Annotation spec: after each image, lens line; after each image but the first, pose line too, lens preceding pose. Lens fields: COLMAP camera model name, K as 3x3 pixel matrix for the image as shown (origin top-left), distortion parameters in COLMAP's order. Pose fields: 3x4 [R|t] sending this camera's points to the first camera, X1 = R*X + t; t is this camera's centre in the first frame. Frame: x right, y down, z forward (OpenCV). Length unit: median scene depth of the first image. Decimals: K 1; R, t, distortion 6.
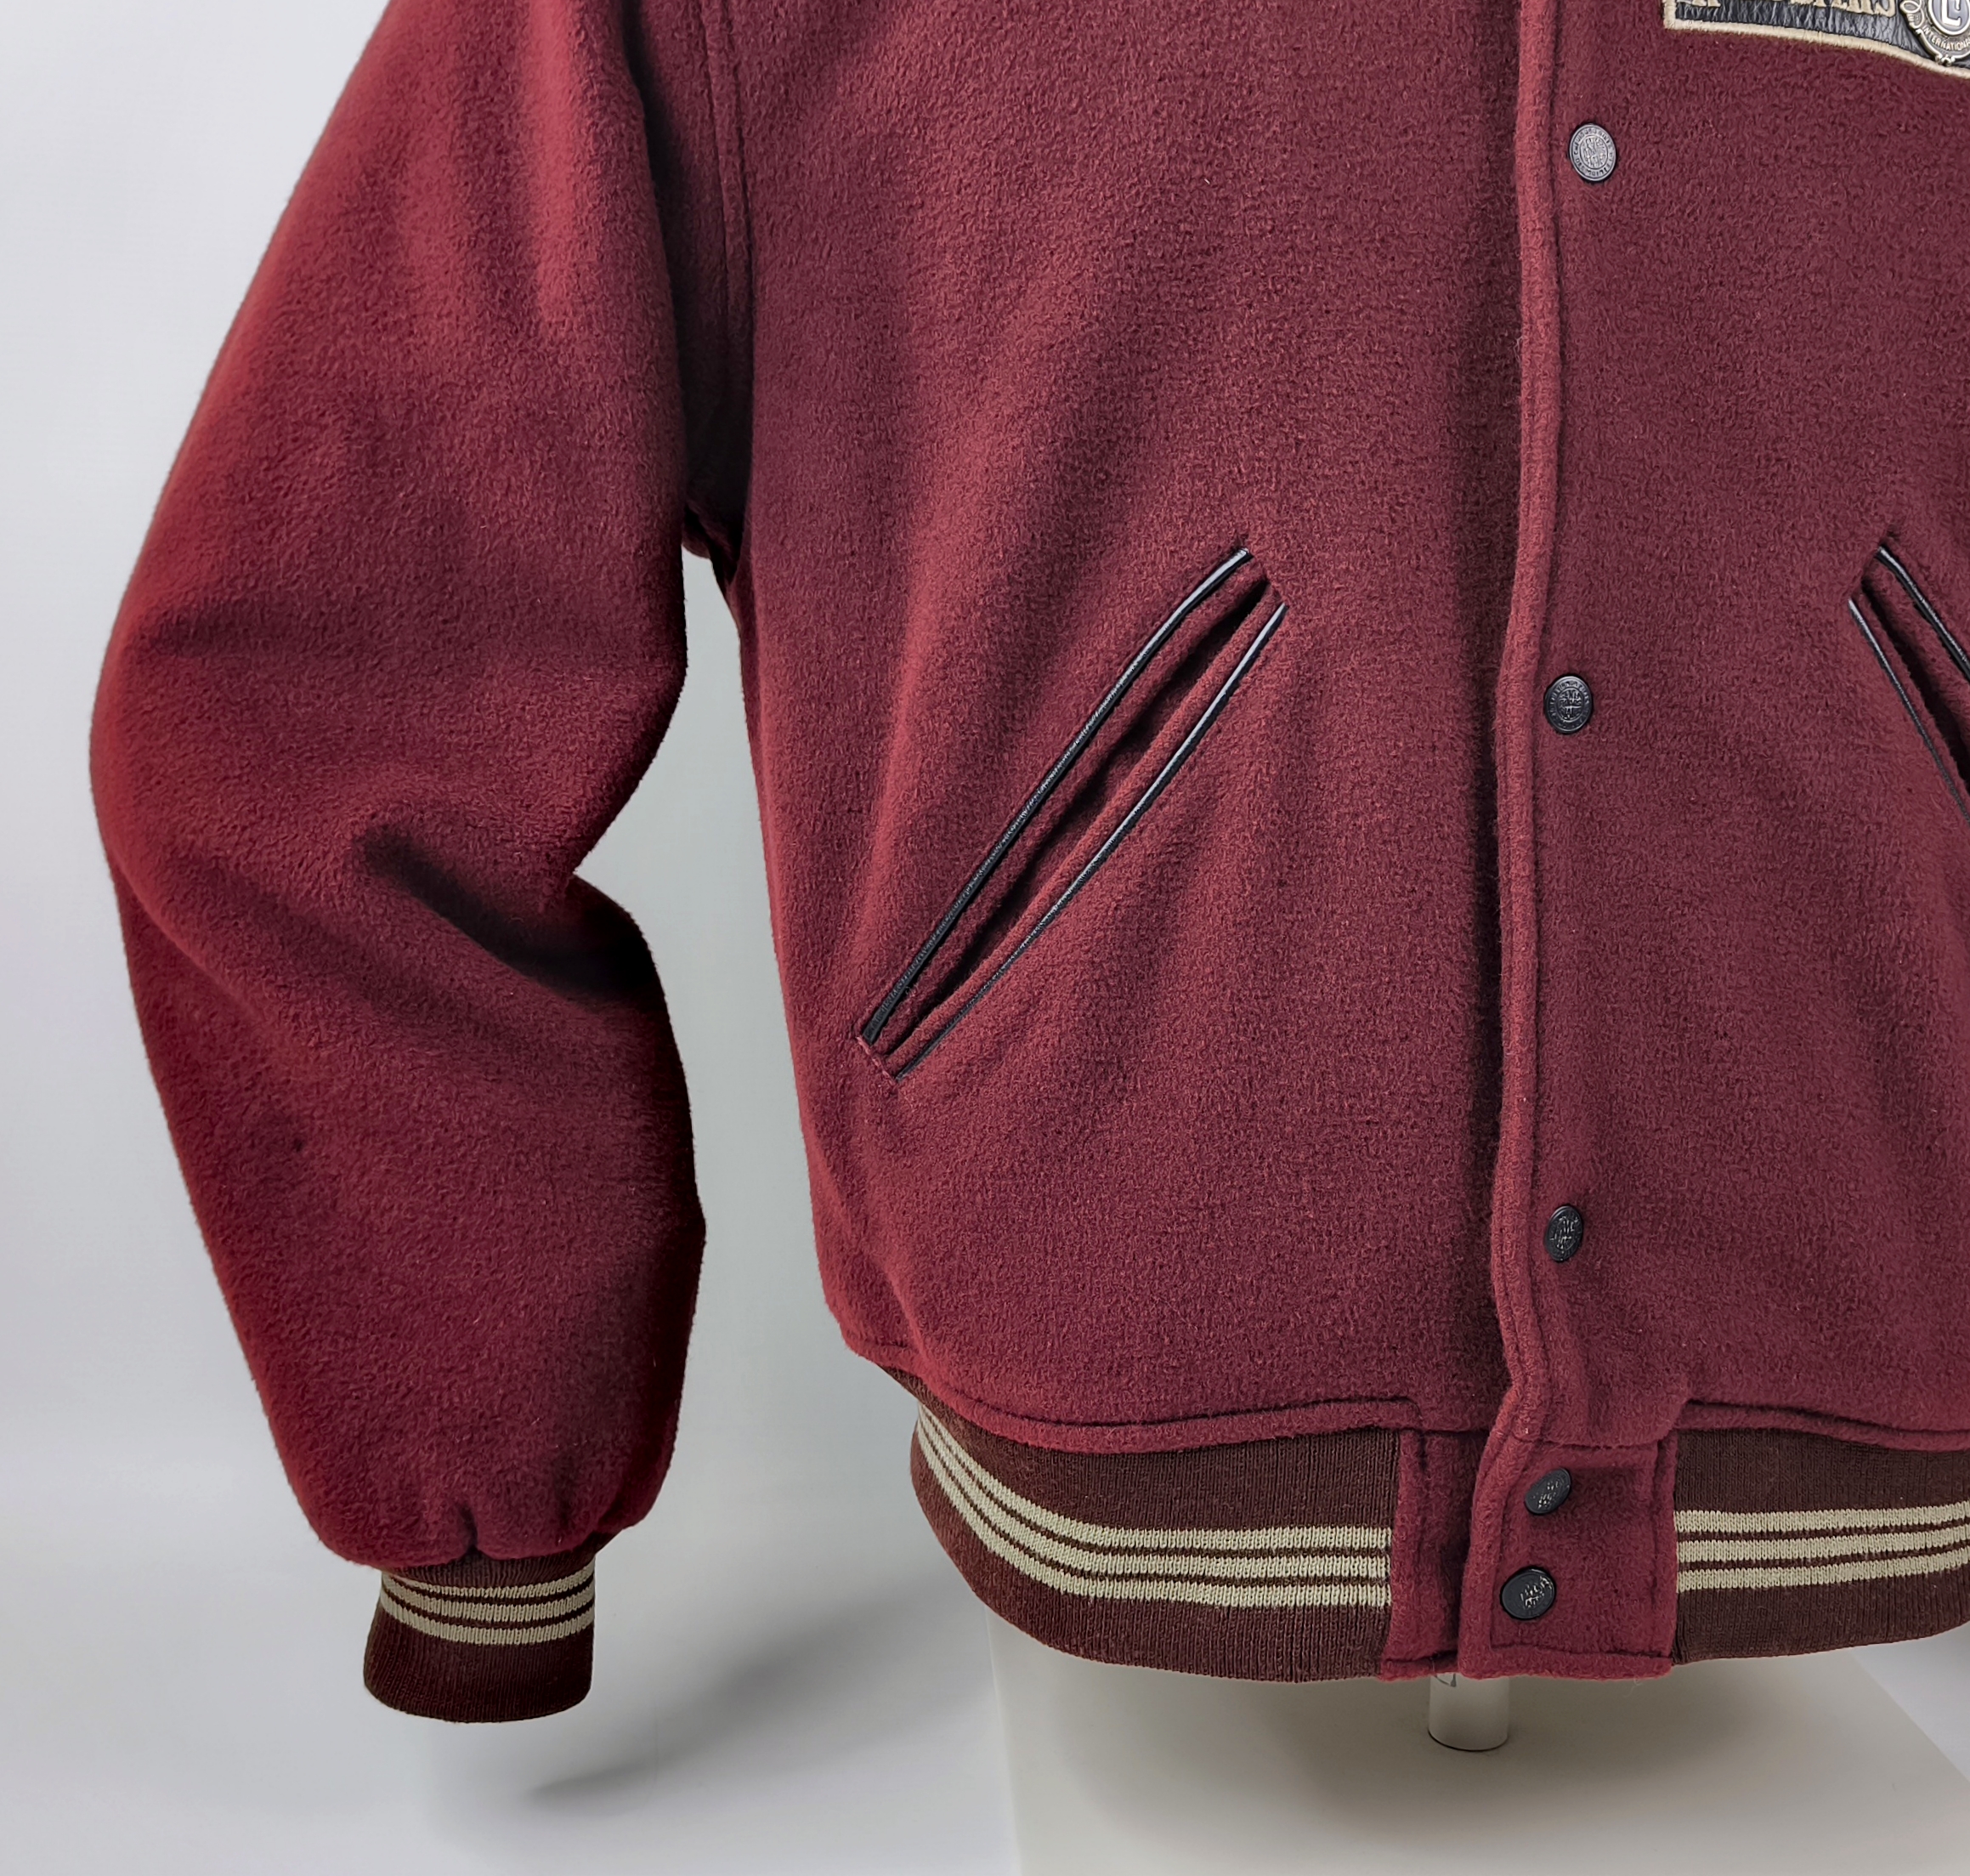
lens RADIAL K [[2354.3, 0, 1154.0], [0, 2354.3, 993.7], [0, 0, 1]] dist [0.036875, 0.000000]
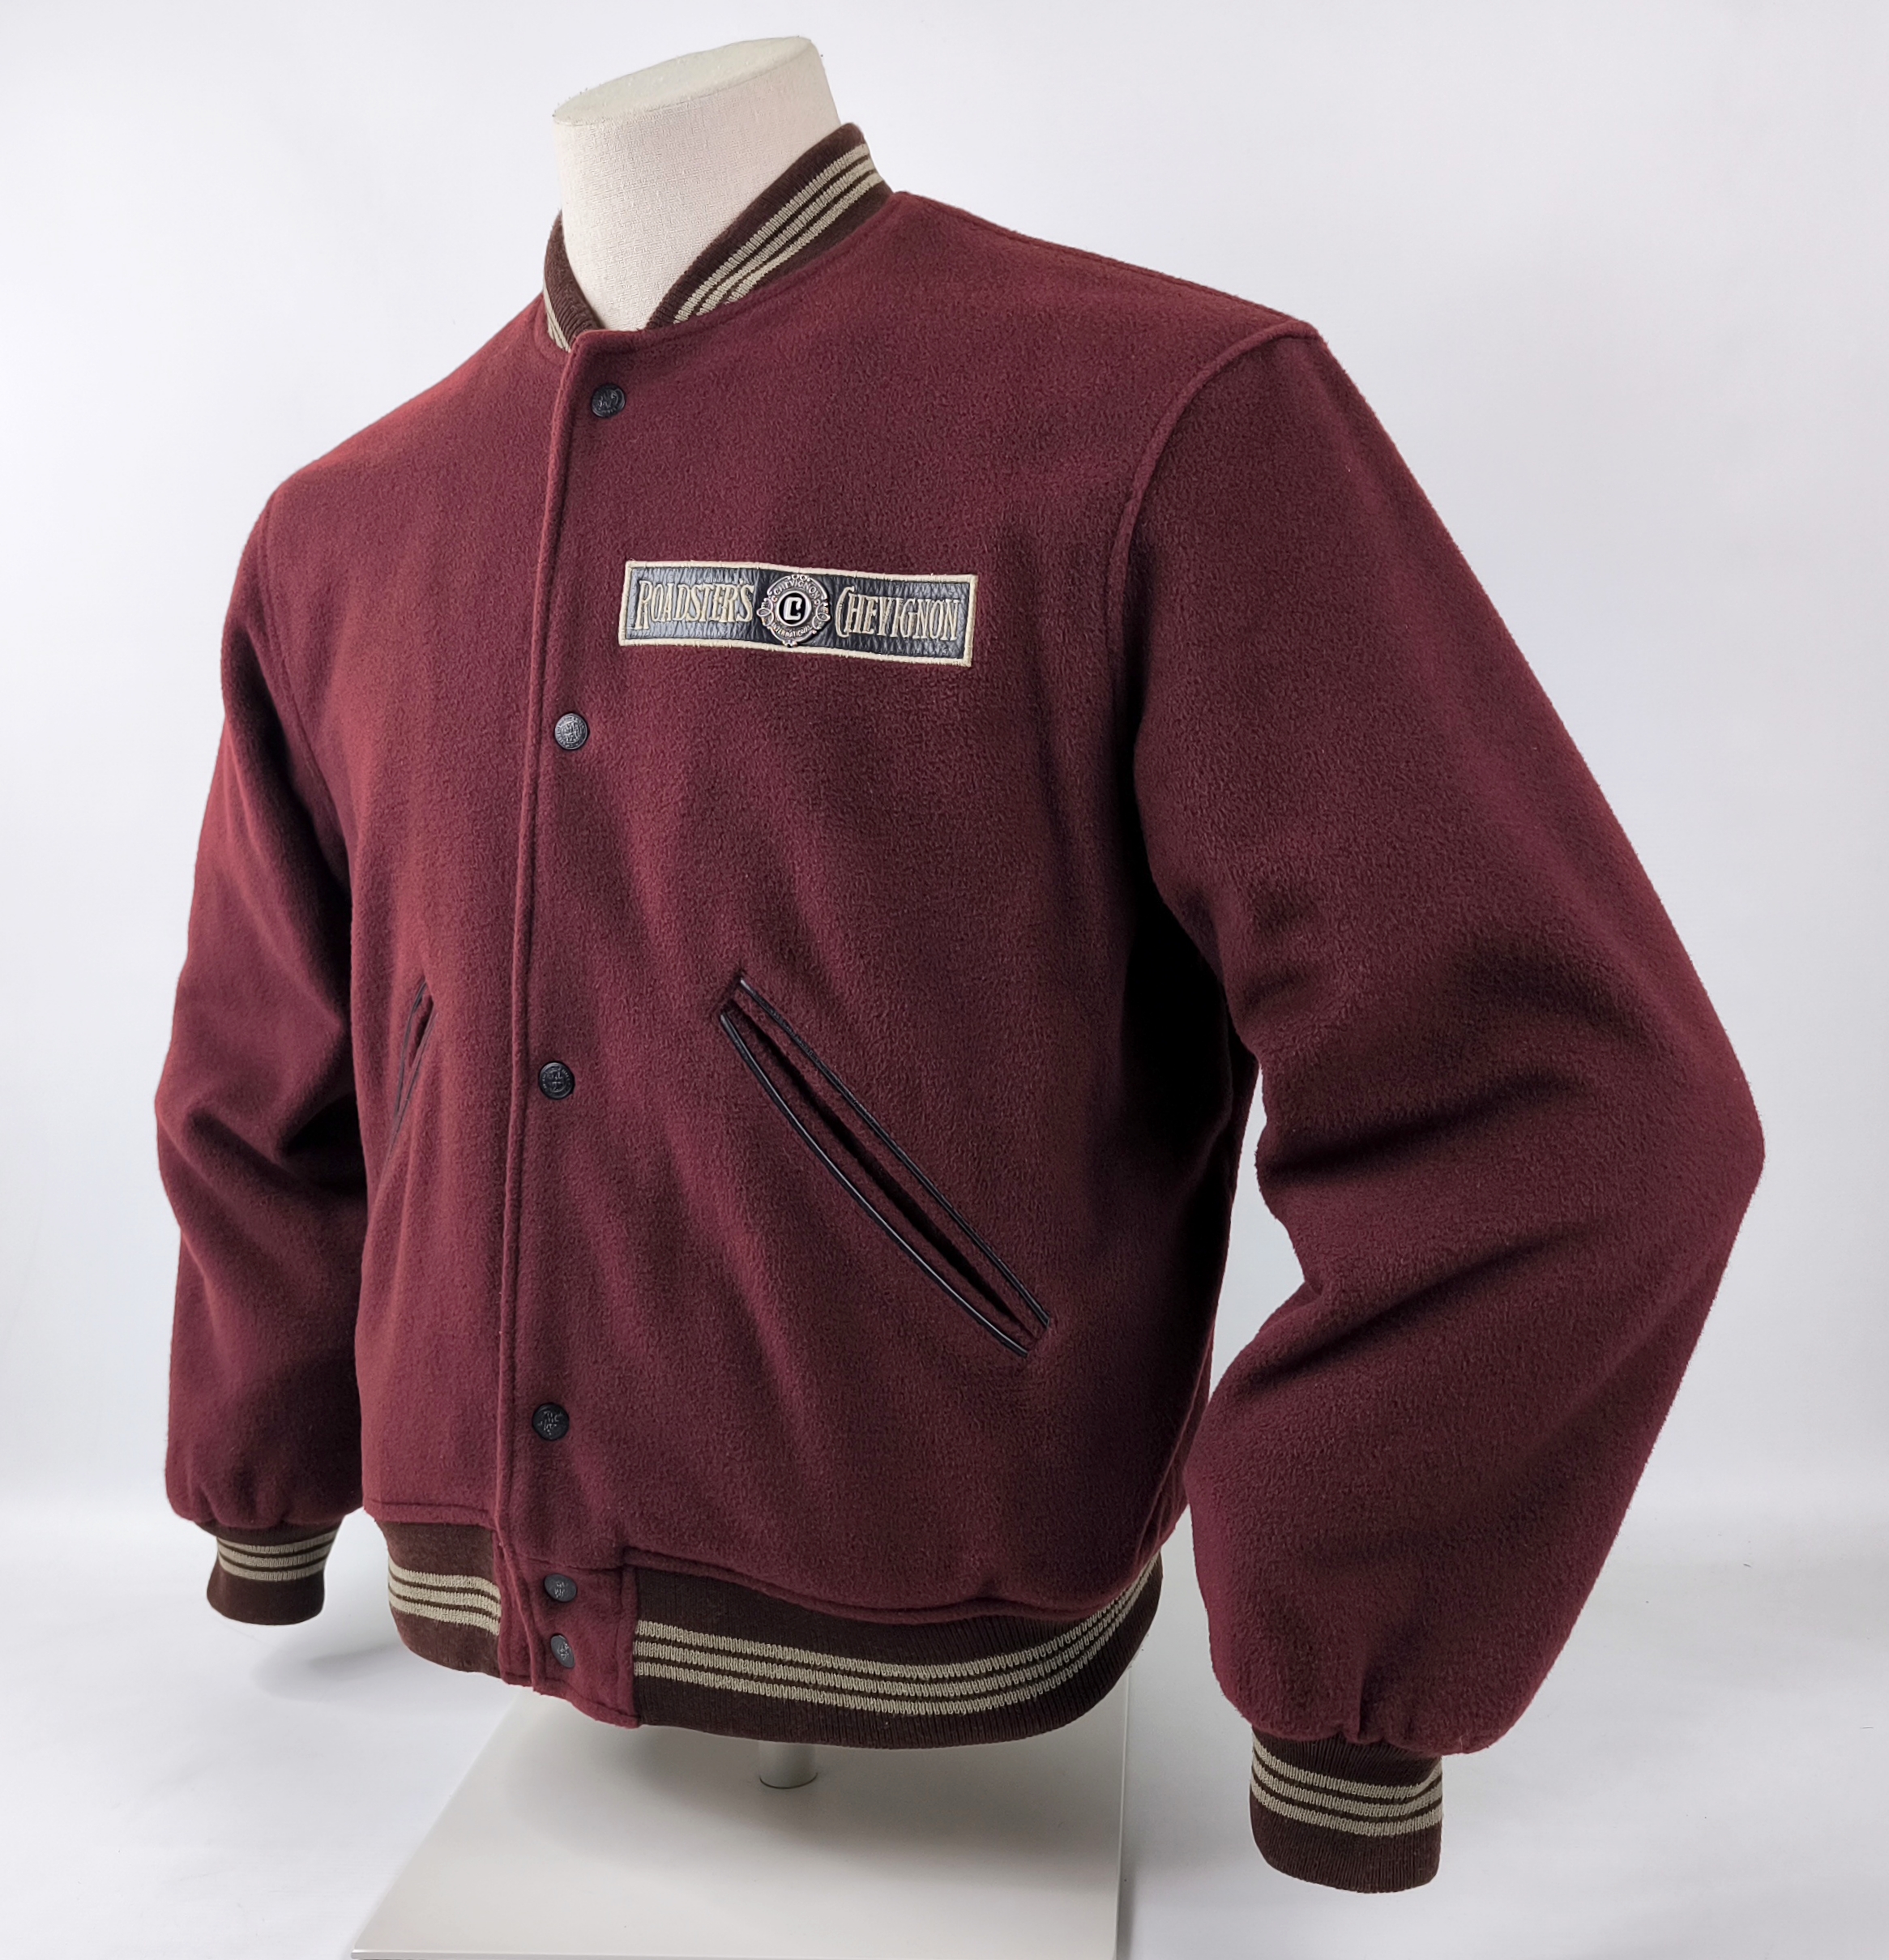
lens RADIAL K [[2247.5, 0, 943.9], [0, 2247.5, 981.3], [0, 0, 1]] dist [-0.013122, 0.000000]
pose [[0.780511, 0.017834, -0.624888, 1.252672], [-0.041066, 0.998897, -0.022785, -0.158822], [0.623792, 0.043446, 0.780382, 0.000331]]
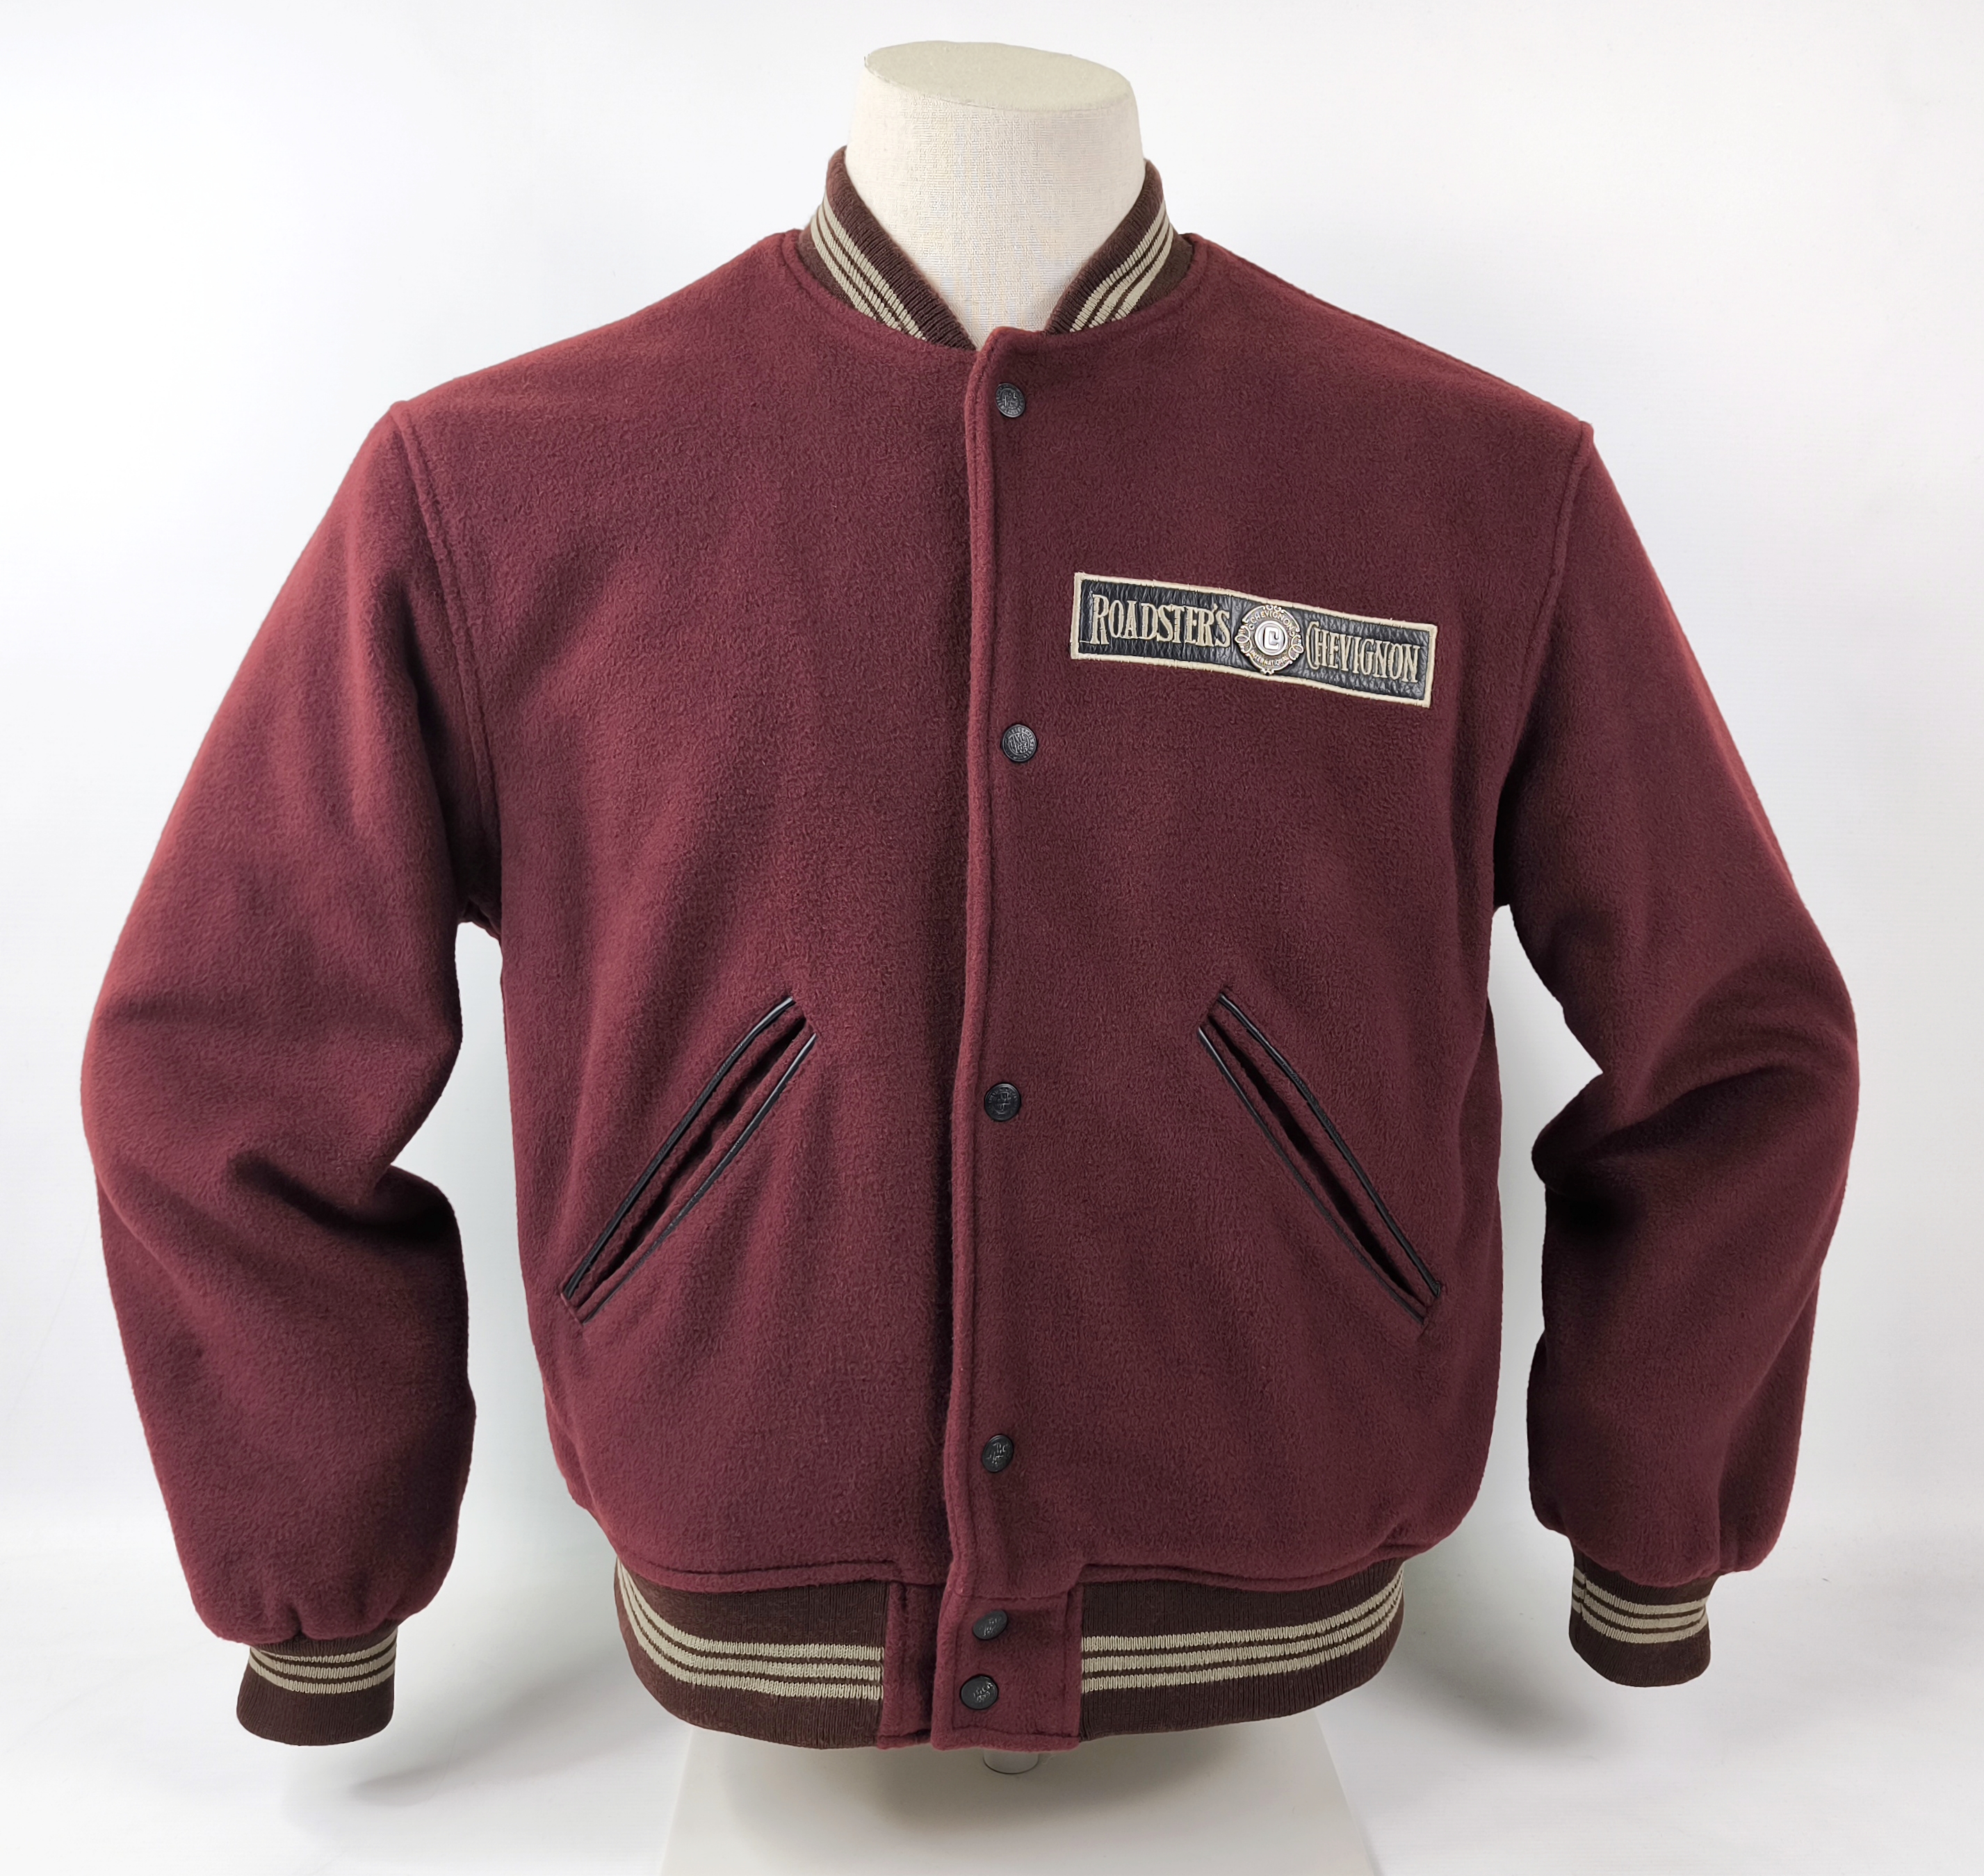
lens RADIAL K [[1892.0, 0, 1037.6], [0, 1892.0, 973.2], [0, 0, 1]] dist [0.043359, 0.000000]
pose [[0.998488, 0.012151, -0.053604, 0.252582], [-0.013052, 0.999779, -0.016489, -0.178838], [0.053392, 0.017164, 0.998426, -0.202522]]
